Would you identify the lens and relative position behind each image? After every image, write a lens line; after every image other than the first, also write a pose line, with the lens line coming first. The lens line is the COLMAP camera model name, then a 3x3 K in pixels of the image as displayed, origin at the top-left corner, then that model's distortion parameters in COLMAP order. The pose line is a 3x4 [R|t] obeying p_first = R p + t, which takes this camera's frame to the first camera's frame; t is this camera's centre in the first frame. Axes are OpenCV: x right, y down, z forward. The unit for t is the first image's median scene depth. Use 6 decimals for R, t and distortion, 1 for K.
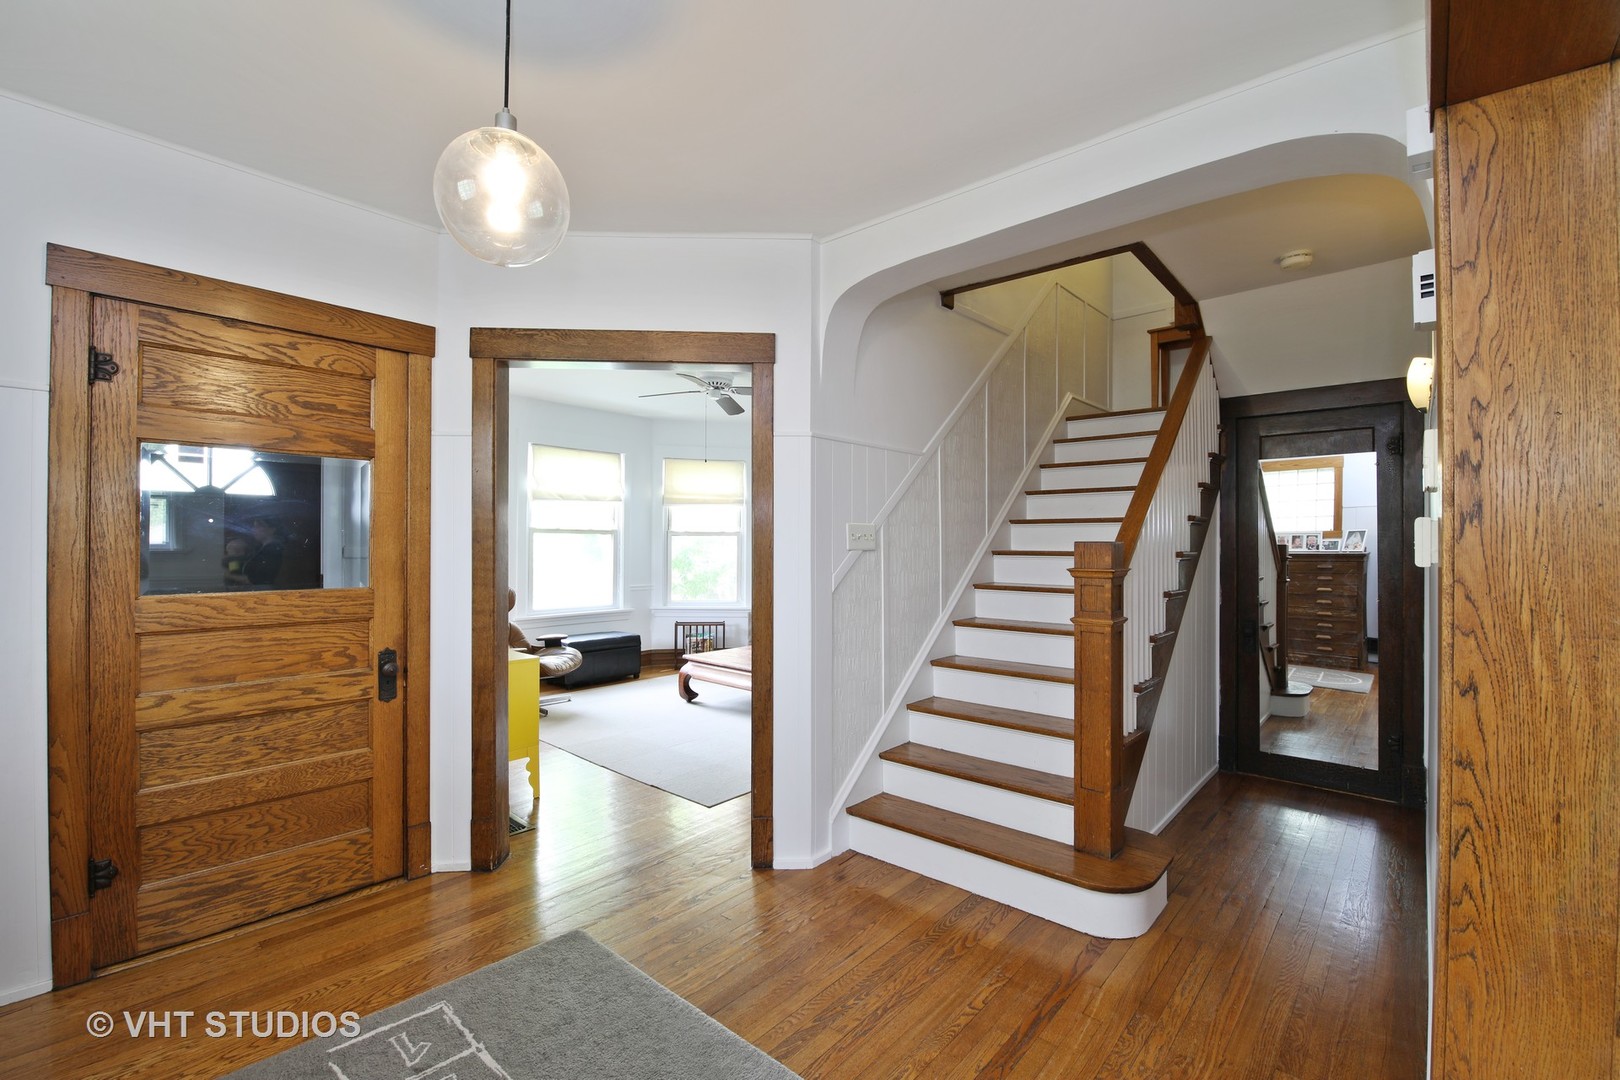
lens RADIAL K [[702.6, 0, 808.5], [0, 702.6, 540.2], [0, 0, 1]] dist [-0.011133, -0.001039]
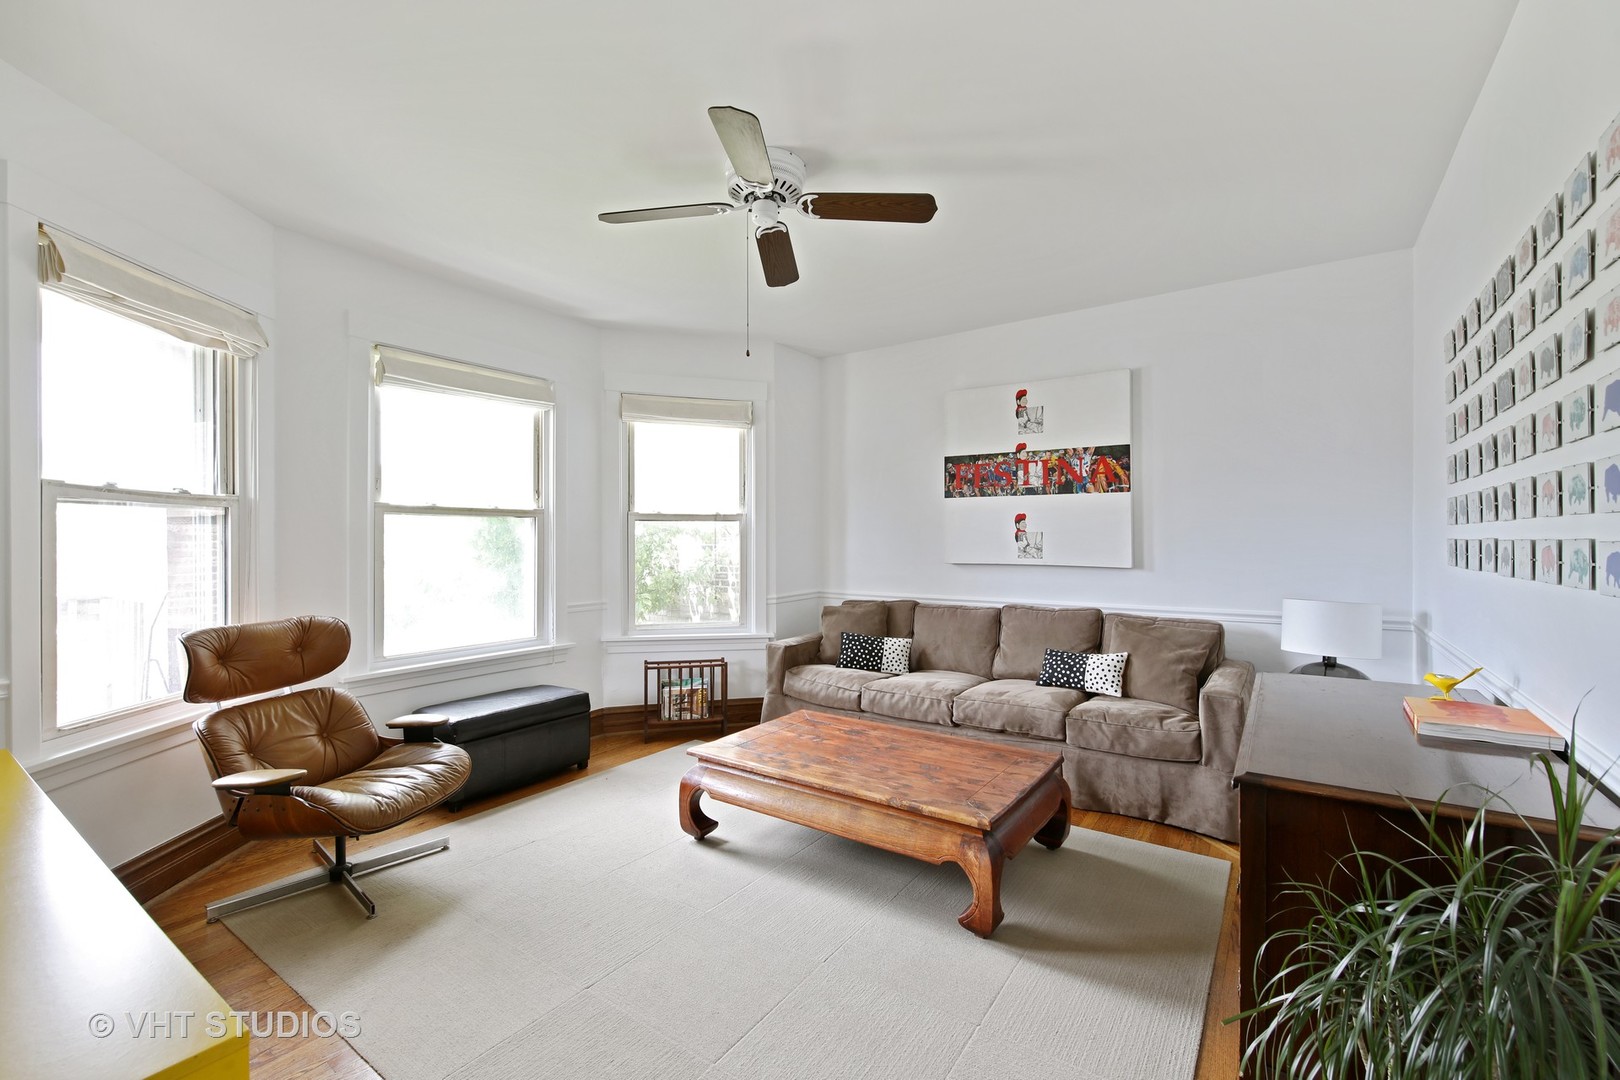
lens RADIAL K [[702.6, 0, 807.6], [0, 702.6, 548.2], [0, 0, 1]] dist [-0.011133, -0.001039]
pose [[0.994143, -0.022910, 0.105614, -0.111152], [0.020573, 0.999520, 0.023162, 0.005950], [-0.106094, -0.020853, 0.994137, 0.384045]]
